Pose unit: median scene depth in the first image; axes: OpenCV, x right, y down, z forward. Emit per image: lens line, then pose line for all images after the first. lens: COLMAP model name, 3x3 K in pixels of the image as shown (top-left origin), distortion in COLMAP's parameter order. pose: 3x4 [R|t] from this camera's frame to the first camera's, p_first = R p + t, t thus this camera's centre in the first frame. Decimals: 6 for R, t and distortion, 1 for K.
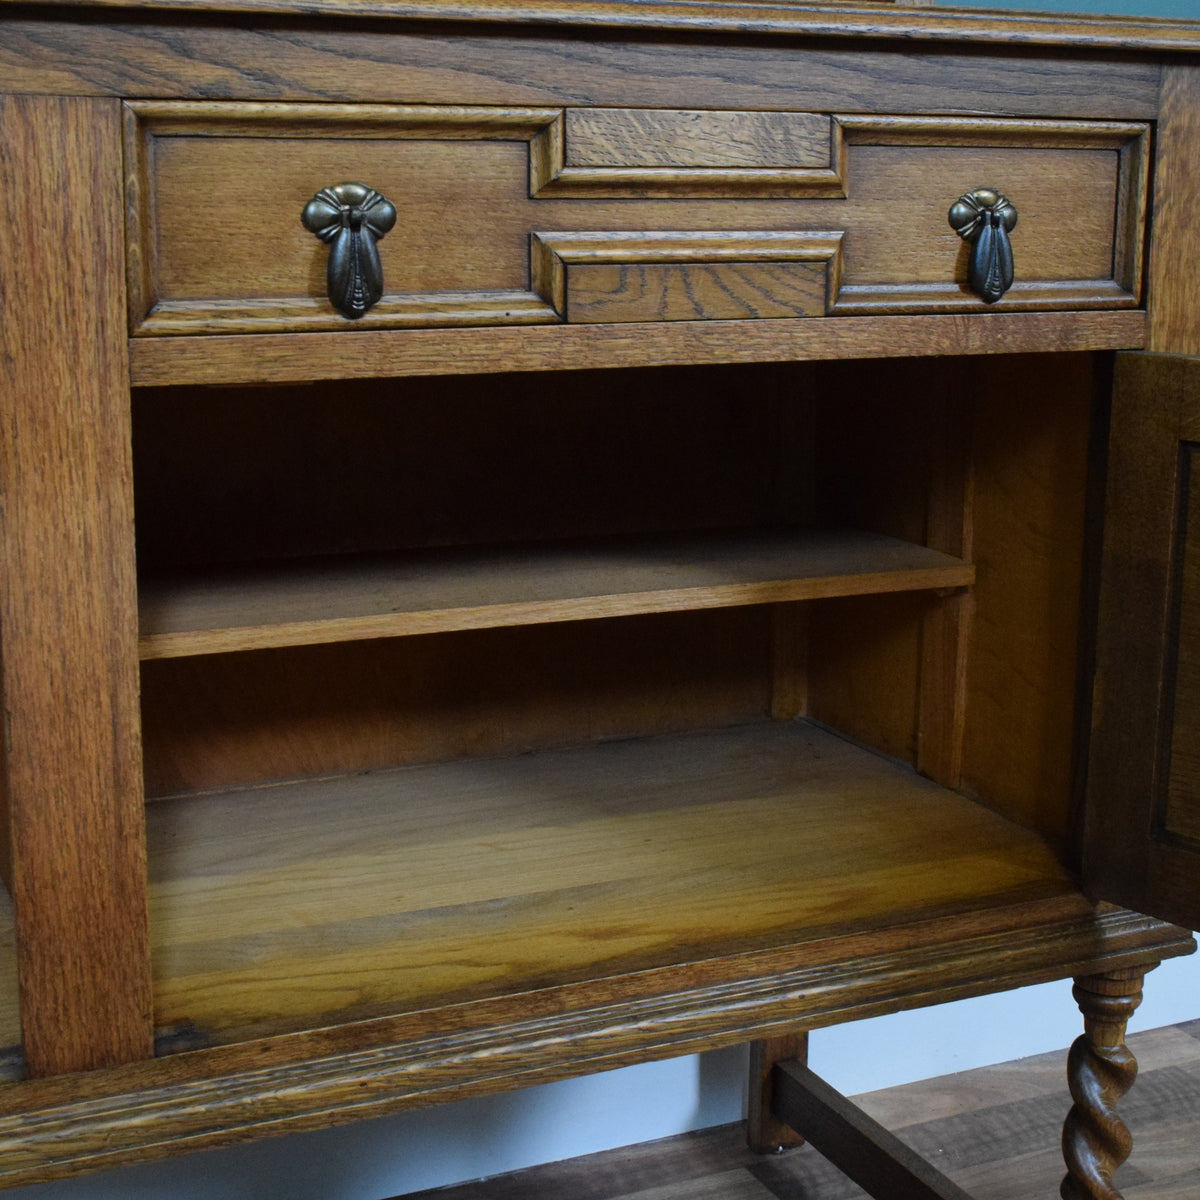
lens RADIAL K [[1942.9, 0, 601.5], [0, 1942.9, 579.6], [0, 0, 1]] dist [-0.018164, -0.061715]
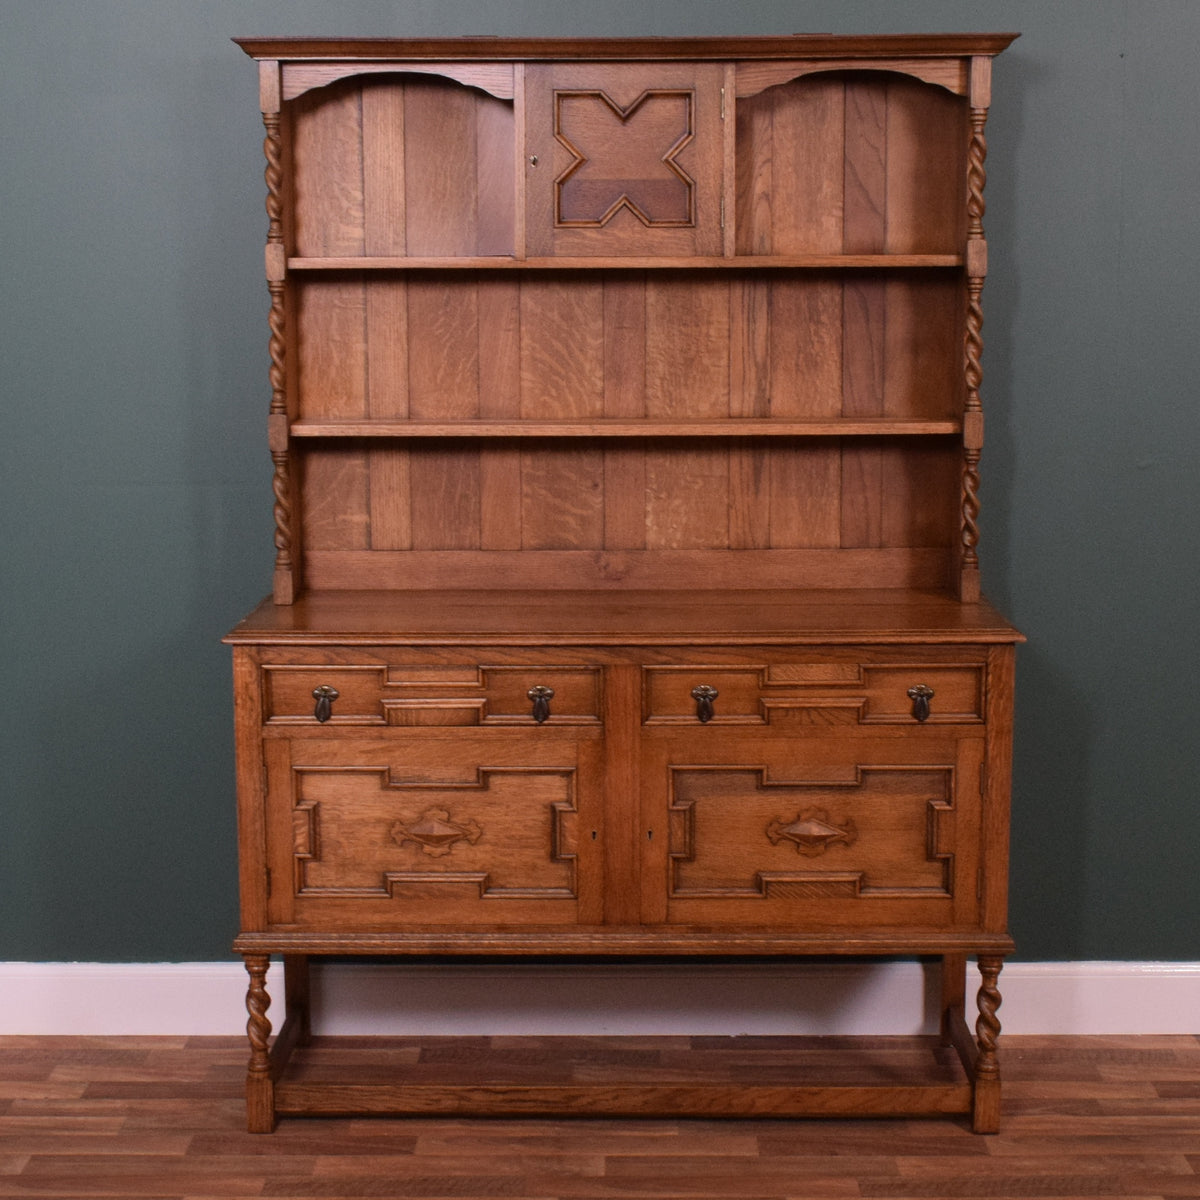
lens RADIAL K [[2186.1, 0, 601.8], [0, 2186.1, 600.5], [0, 0, 1]] dist [-0.018108, -0.034599]
pose [[0.901775, 0.060536, -0.427945, 1.408253], [-0.075189, 0.997017, -0.017403, -0.274021], [0.425615, 0.047870, 0.903637, -2.717927]]
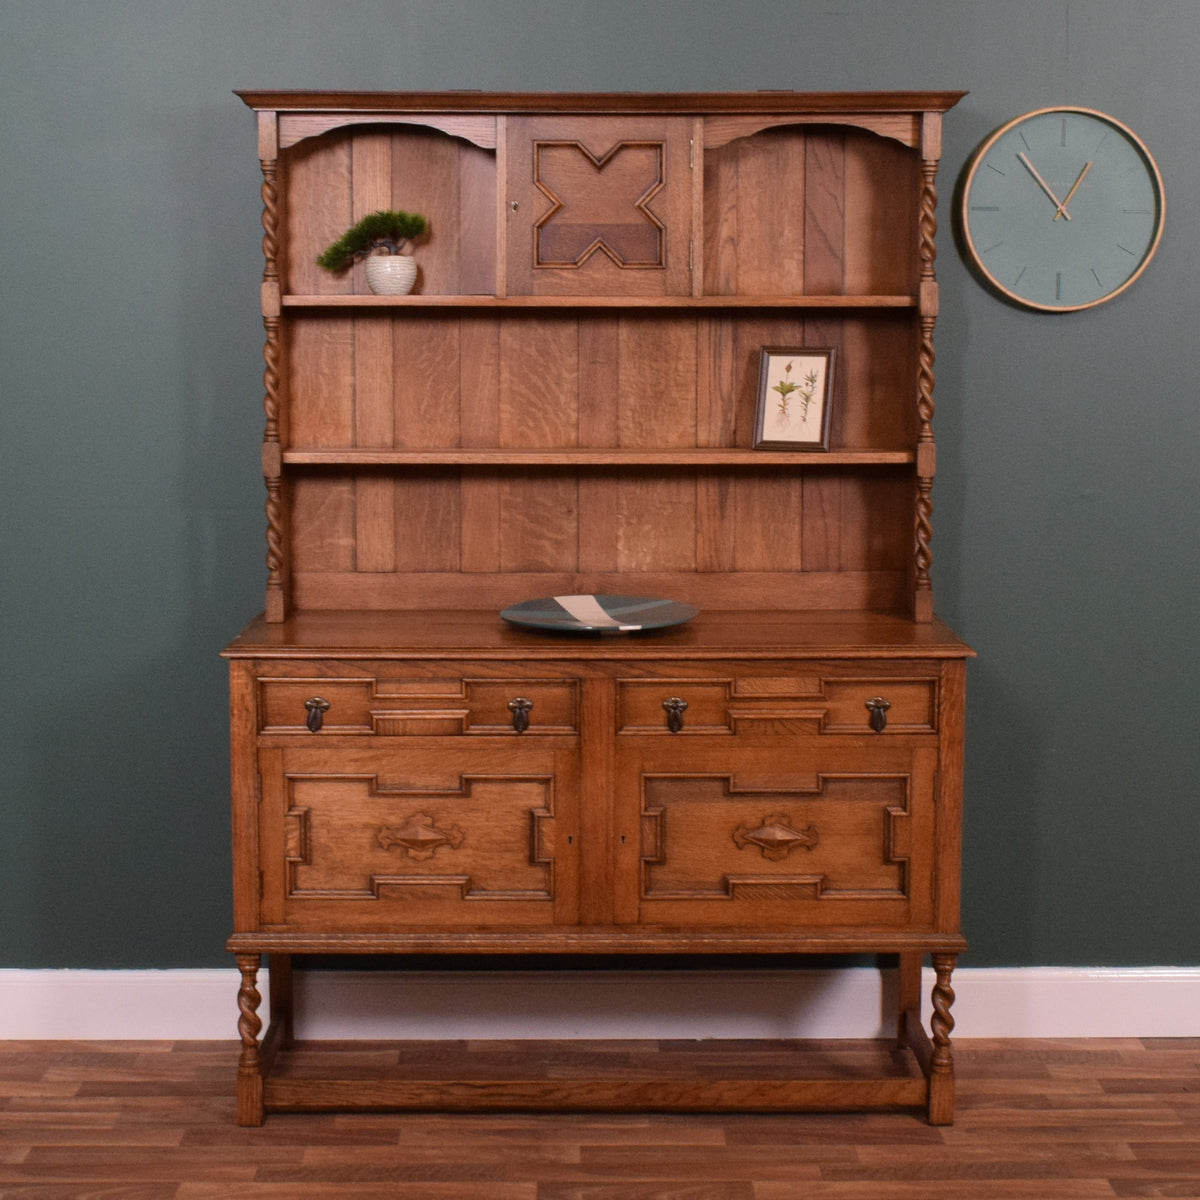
lens RADIAL K [[2261.0, 0, 594.8], [0, 2261.0, 555.8], [0, 0, 1]] dist [-0.019857, -0.065801]
pose [[0.910489, 0.045249, -0.411050, 1.528402], [-0.076861, 0.995193, -0.060698, -0.198407], [0.406327, 0.086859, 0.909590, -3.102702]]
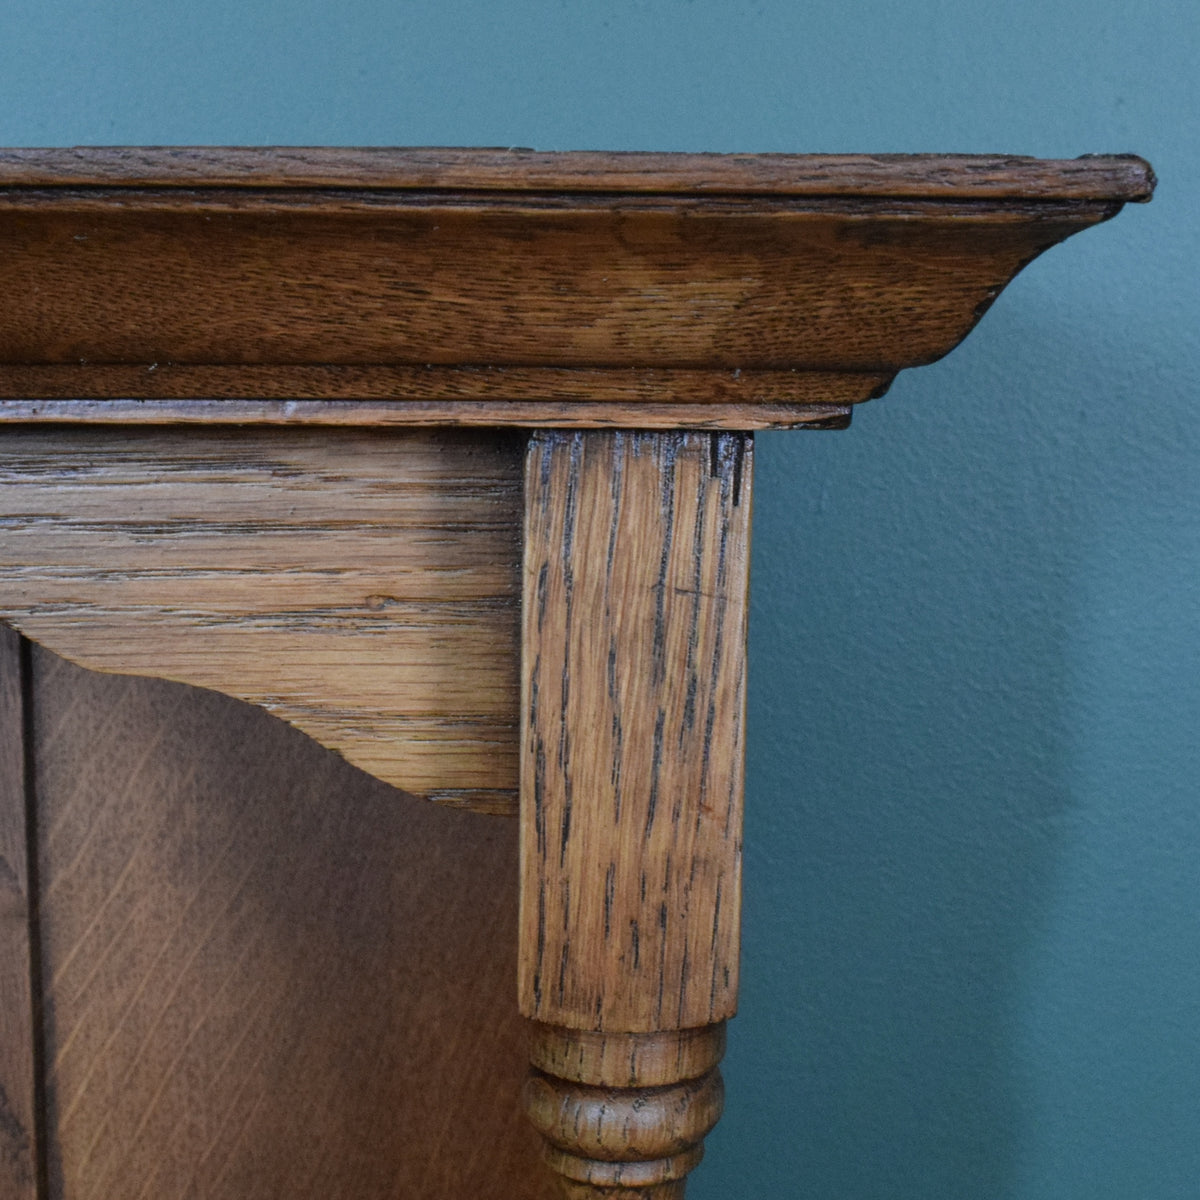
lens RADIAL K [[1942.9, 0, 601.5], [0, 1942.9, 579.6], [0, 0, 1]] dist [-0.018164, -0.061715]
pose [[0.902885, 0.056011, -0.426217, 0.360795], [-0.090928, 0.993925, -0.062003, -1.375588], [0.420155, 0.094737, 0.902493, 0.964063]]
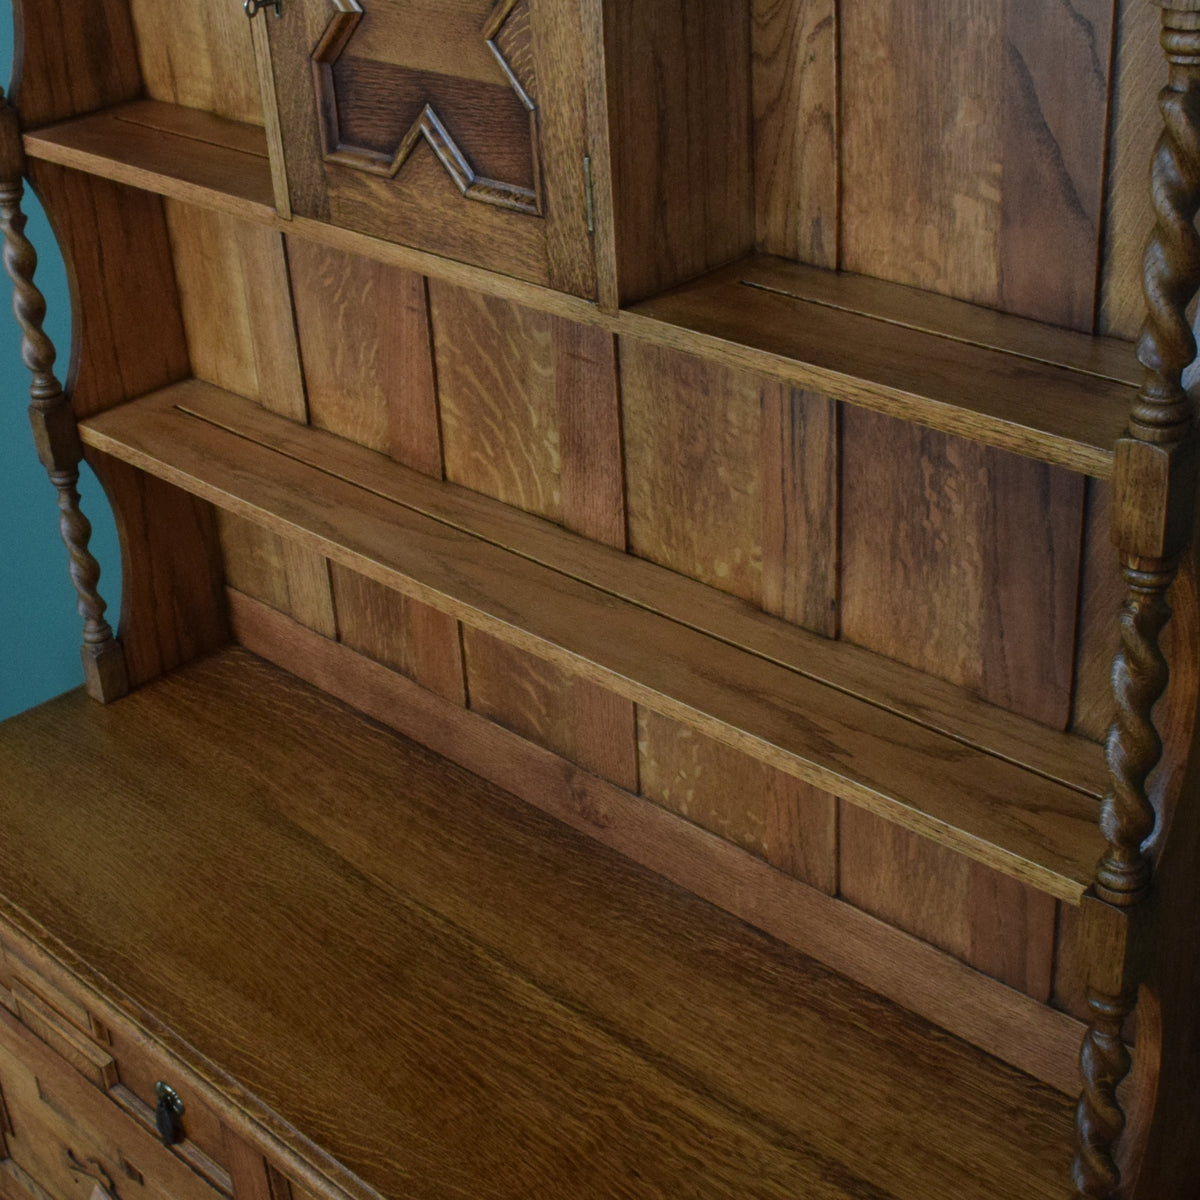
lens RADIAL K [[2024.7, 0, 521.1], [0, 2024.7, 630.7], [0, 0, 1]] dist [-0.018393, -0.006953]
pose [[0.308424, 0.439202, -0.843787, 1.152317], [-0.110316, 0.897560, 0.426868, -1.443049], [0.944831, -0.038573, 0.325280, 0.582420]]
